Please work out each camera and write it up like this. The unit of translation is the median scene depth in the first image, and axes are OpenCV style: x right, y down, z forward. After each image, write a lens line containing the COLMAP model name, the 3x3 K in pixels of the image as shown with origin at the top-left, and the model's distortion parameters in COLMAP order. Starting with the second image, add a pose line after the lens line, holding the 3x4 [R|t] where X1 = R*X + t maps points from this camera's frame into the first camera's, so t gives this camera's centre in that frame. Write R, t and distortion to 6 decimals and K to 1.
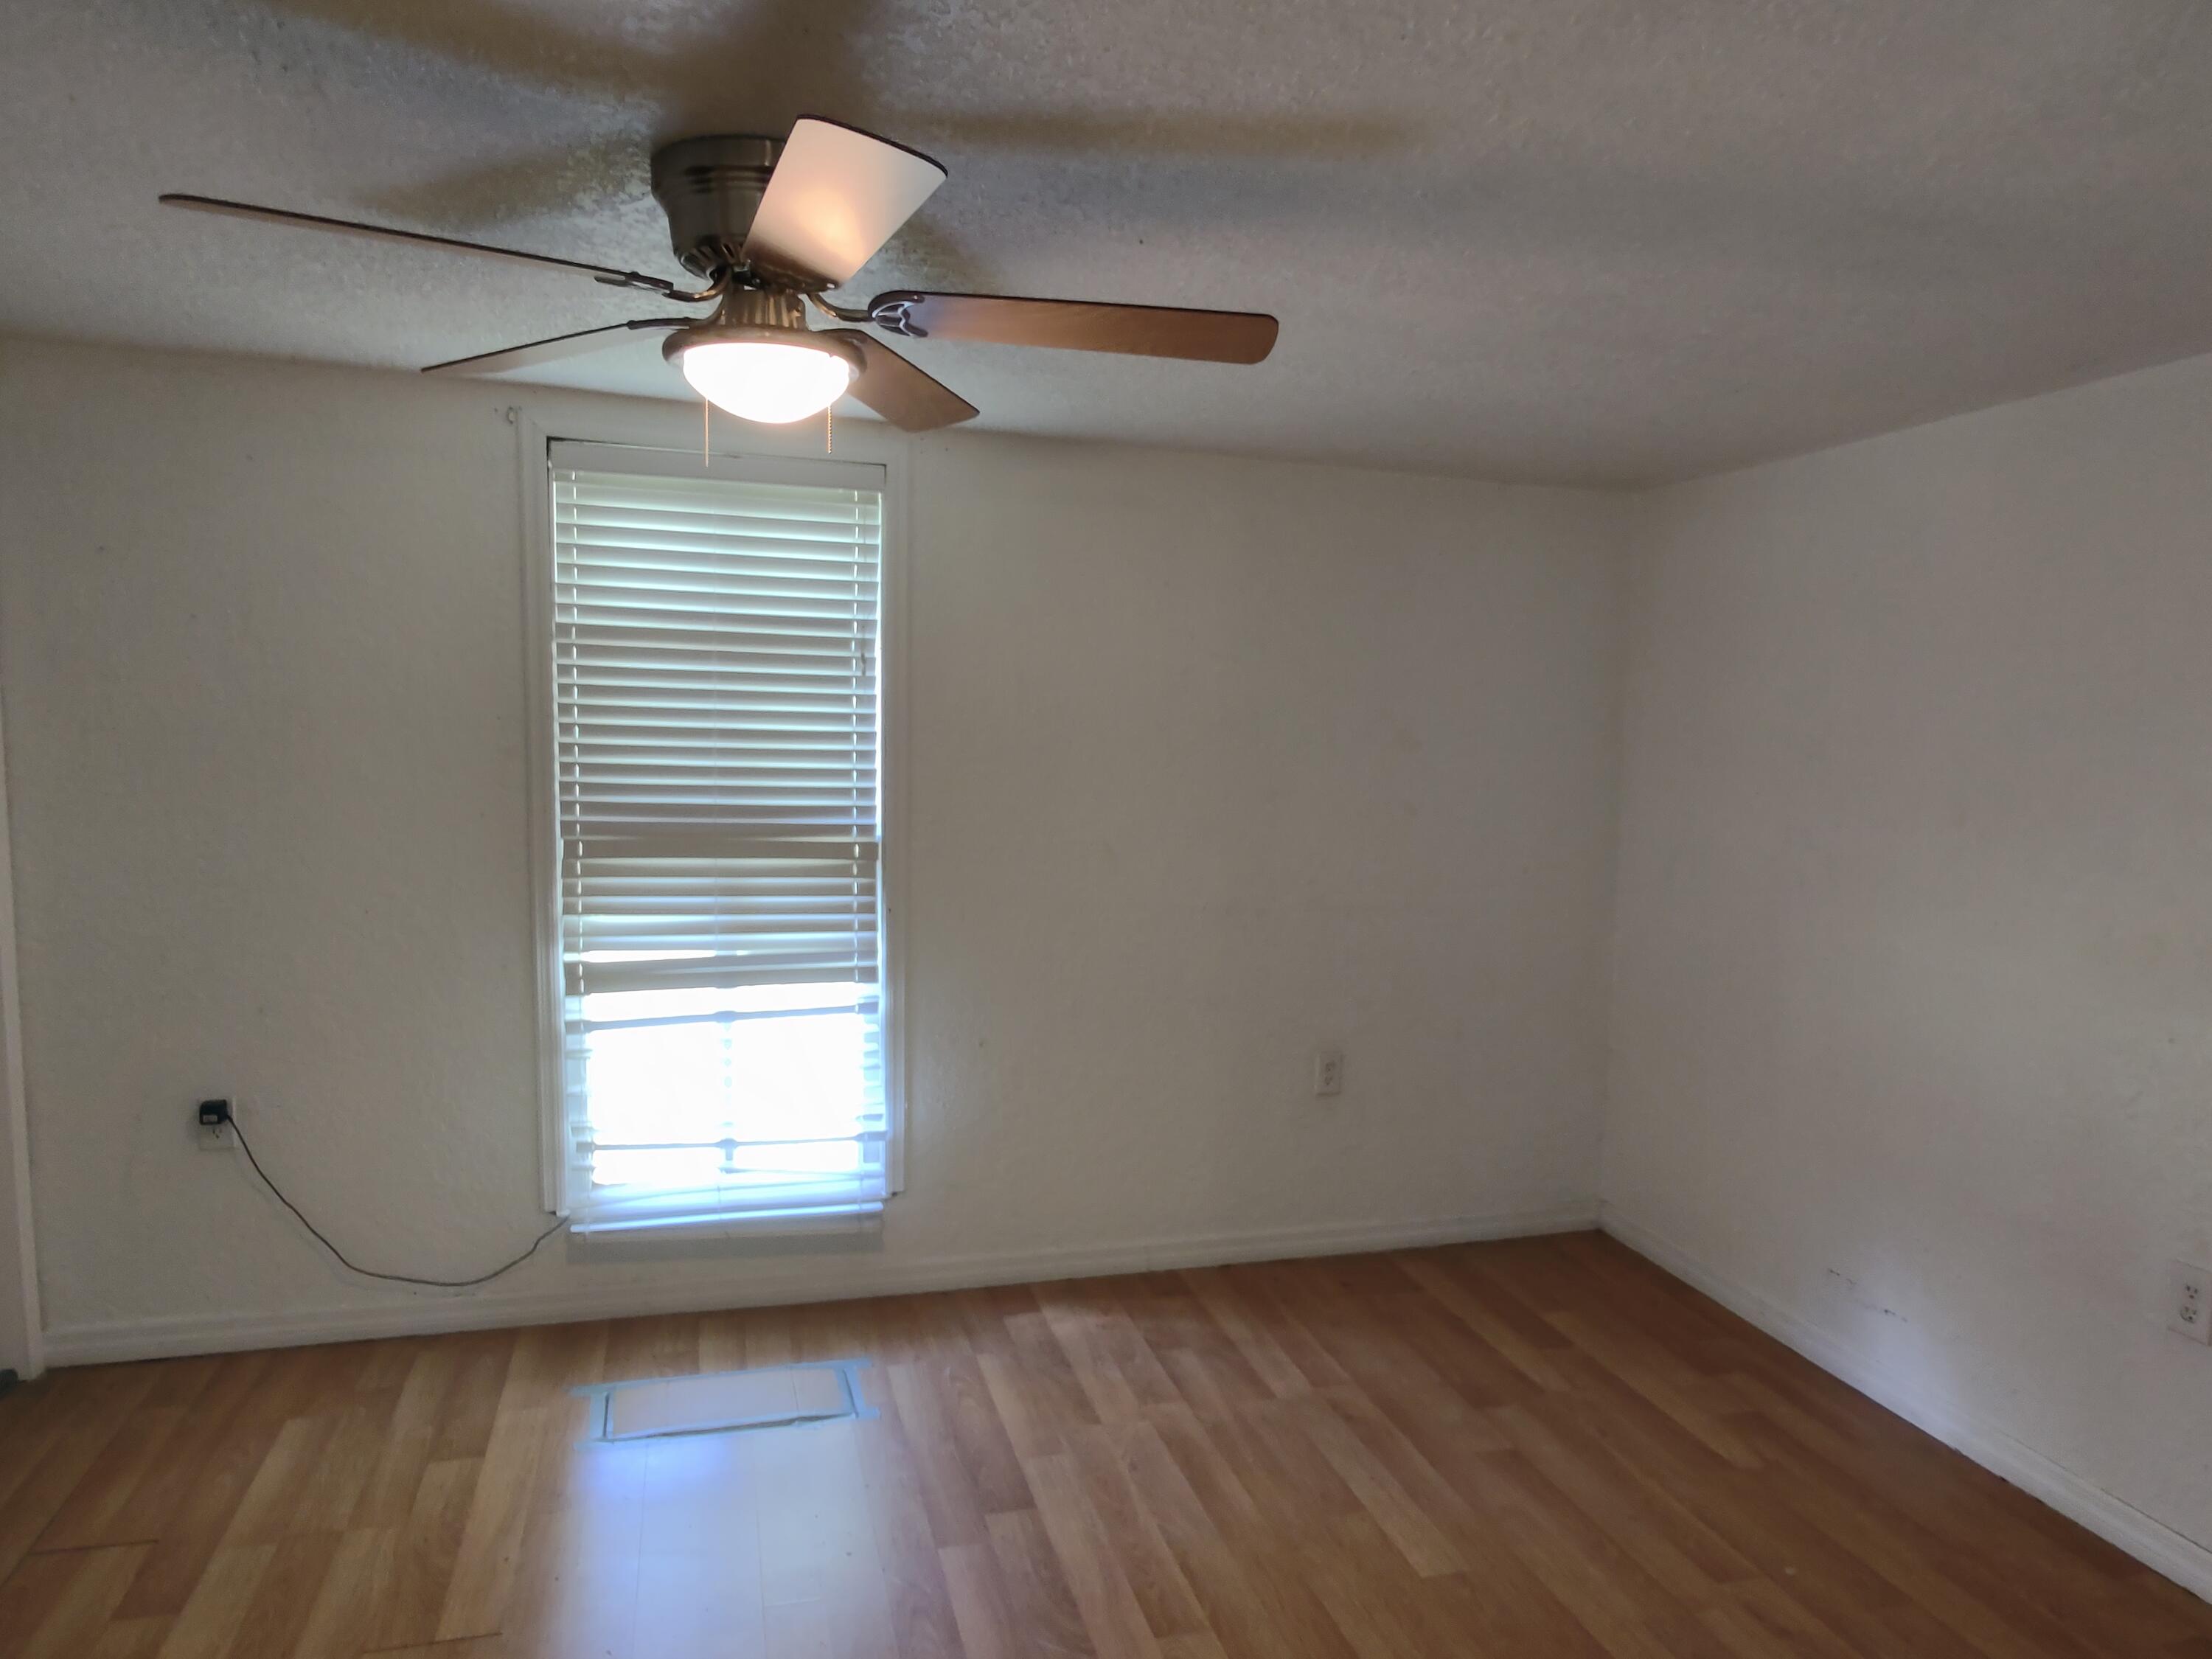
lens RADIAL K [[1502.8, 0, 1106.0], [0, 1502.8, 829.5], [0, 0, 1]] dist [-0.001006, -0.000428]
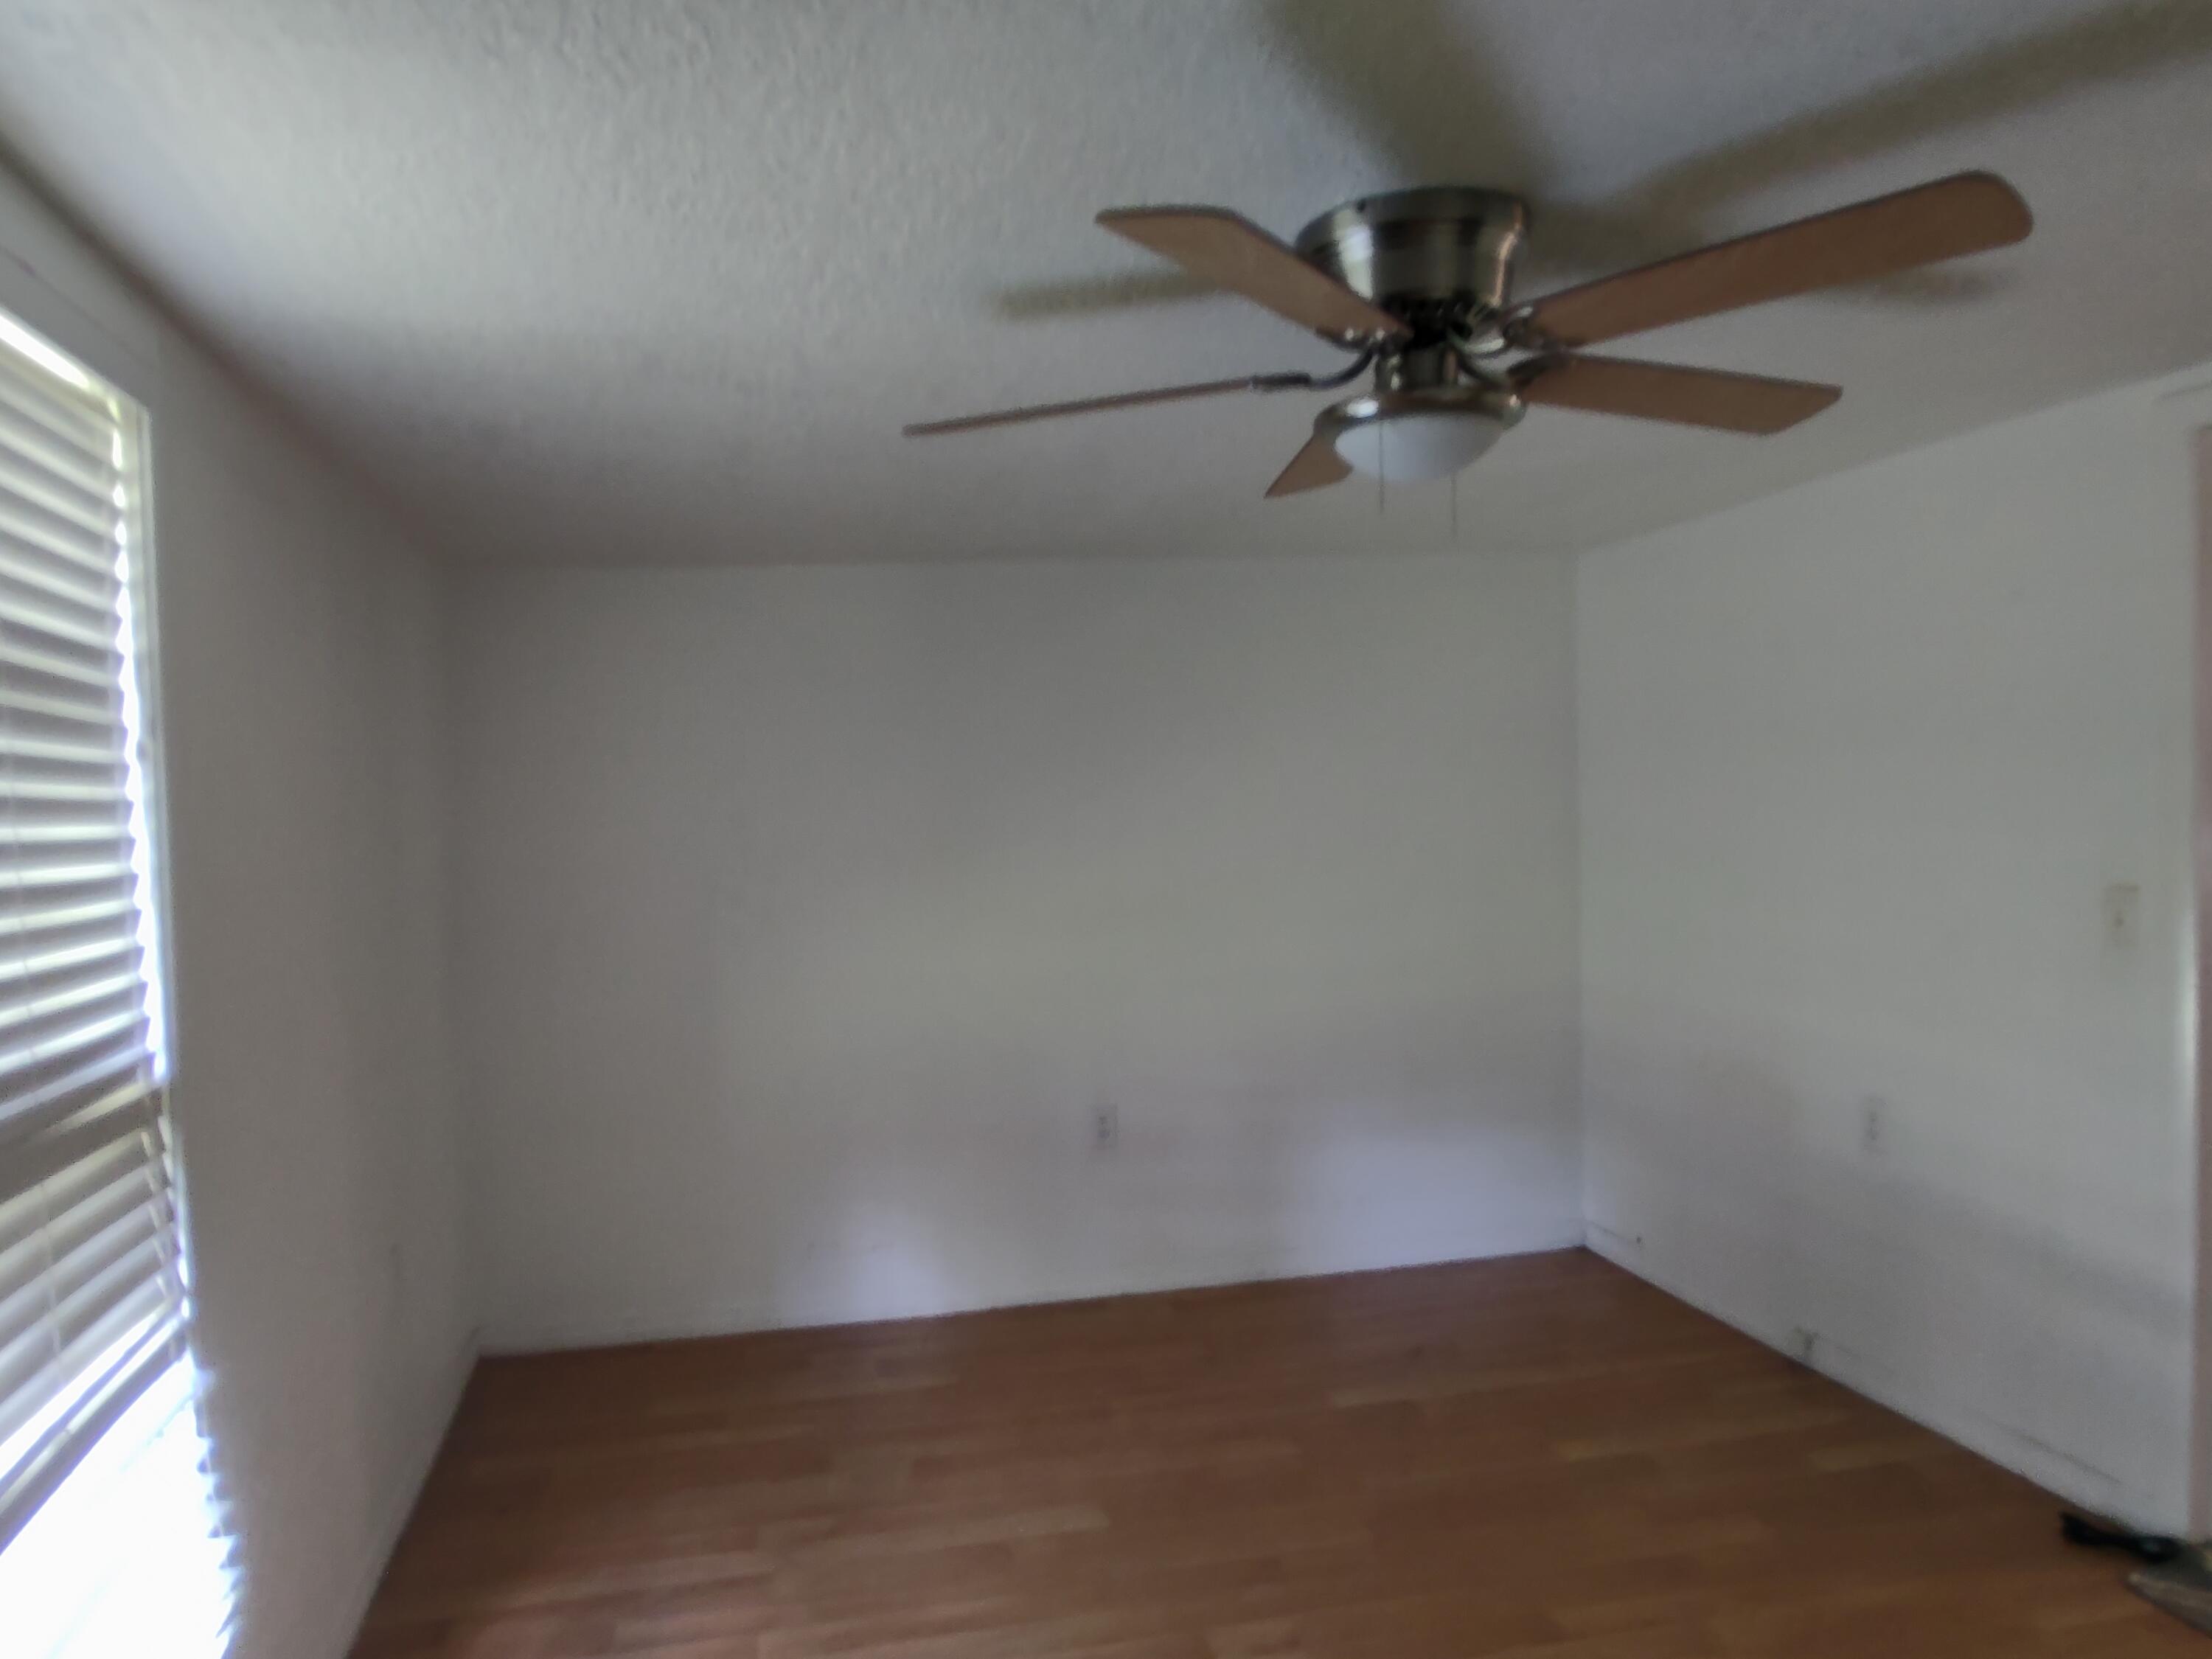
lens RADIAL K [[1502.8, 0, 1106.0], [0, 1502.8, 829.5], [0, 0, 1]] dist [-0.001006, -0.000428]
pose [[-0.009414, -0.051611, 0.998623, -0.766535], [0.098438, 0.993768, 0.052288, -0.089263], [-0.995099, 0.098795, -0.004274, 0.769137]]
